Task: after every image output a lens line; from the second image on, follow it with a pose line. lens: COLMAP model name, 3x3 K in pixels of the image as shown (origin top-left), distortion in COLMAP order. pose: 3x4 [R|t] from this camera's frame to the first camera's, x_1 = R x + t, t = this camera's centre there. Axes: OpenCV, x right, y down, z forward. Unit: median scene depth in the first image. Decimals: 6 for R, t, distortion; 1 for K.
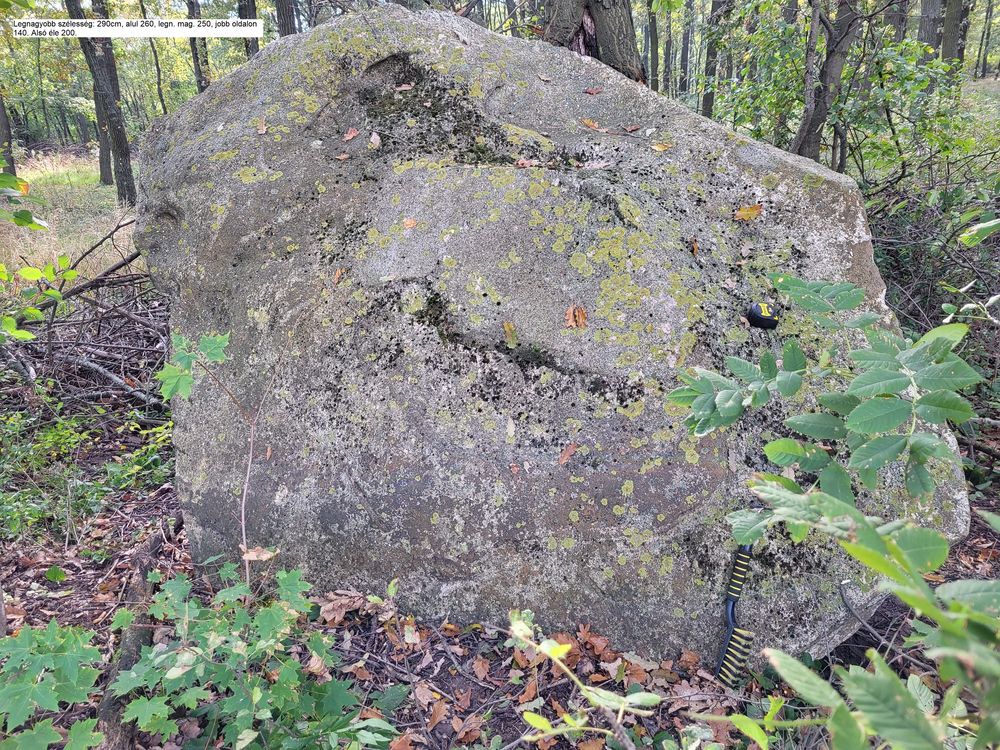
lens RADIAL K [[749.8, 0, 480.5], [0, 749.8, 372.8], [0, 0, 1]] dist [0.033212, -0.026895]
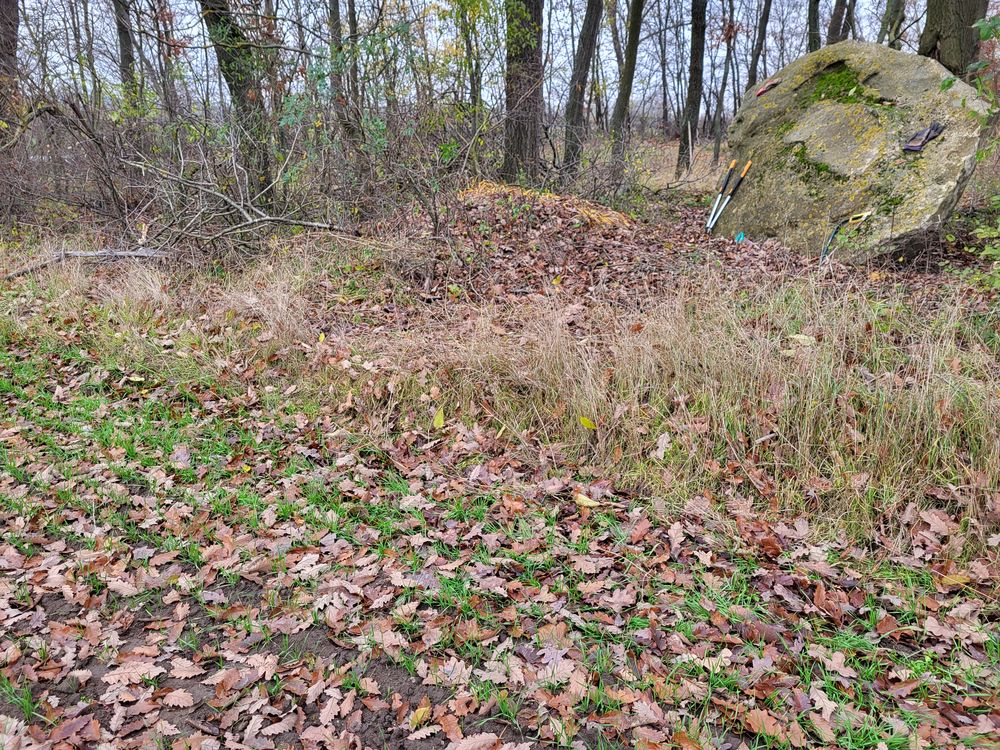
lens RADIAL K [[749.8, 0, 499.2], [0, 749.8, 373.6], [0, 0, 1]] dist [0.033212, -0.026895]
pose [[0.648931, 0.281443, -0.706880, 1.446816], [-0.271776, 0.953520, 0.130146, 0.654451], [0.710653, 0.107657, 0.695257, -1.713265]]
